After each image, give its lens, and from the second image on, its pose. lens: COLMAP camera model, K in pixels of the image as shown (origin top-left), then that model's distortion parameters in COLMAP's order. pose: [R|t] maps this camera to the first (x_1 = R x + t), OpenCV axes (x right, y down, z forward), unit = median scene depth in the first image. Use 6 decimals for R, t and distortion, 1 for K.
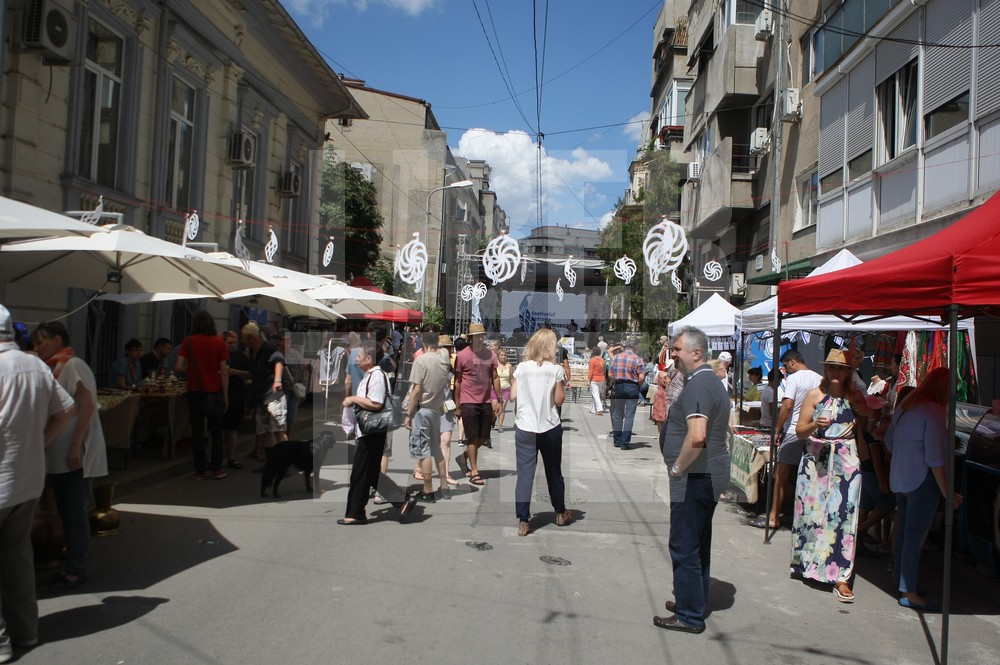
lens RADIAL K [[964.3, 0, 500.0], [0, 964.3, 332.5], [0, 0, 1]] dist [-0.122328, 0.101842]
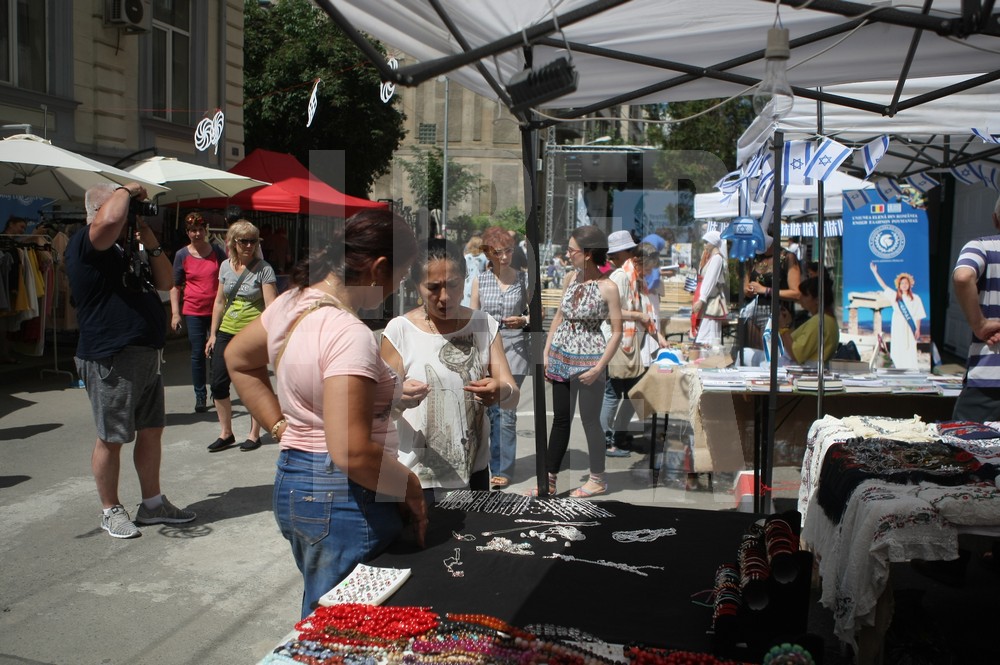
lens RADIAL K [[964.3, 0, 500.0], [0, 964.3, 332.5], [0, 0, 1]] dist [-0.122328, 0.101842]
pose [[0.981943, -0.003020, -0.189155, 0.113219], [0.019953, 0.995949, 0.087680, 0.008243], [0.188124, -0.089871, 0.978025, 0.280205]]
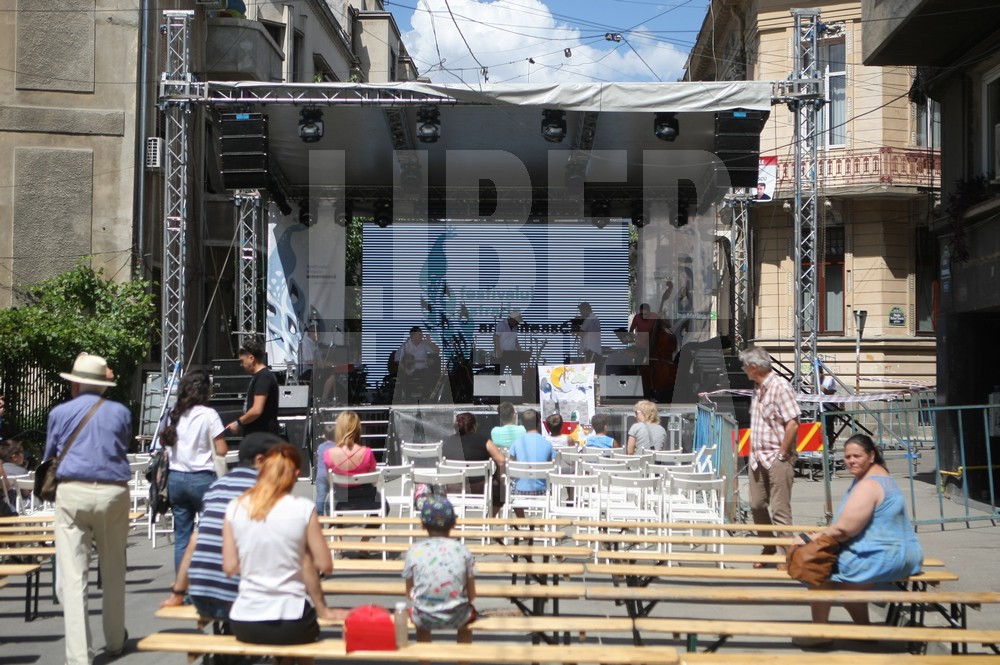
lens RADIAL K [[1683.9, 0, 500.0], [0, 1683.9, 332.5], [0, 0, 1]] dist [0.006740, -0.008353]
pose [[0.999067, -0.041078, 0.013354, 0.068909], [0.041302, 0.999004, -0.016909, 0.004688], [-0.012646, 0.017445, 0.999768, 0.815207]]
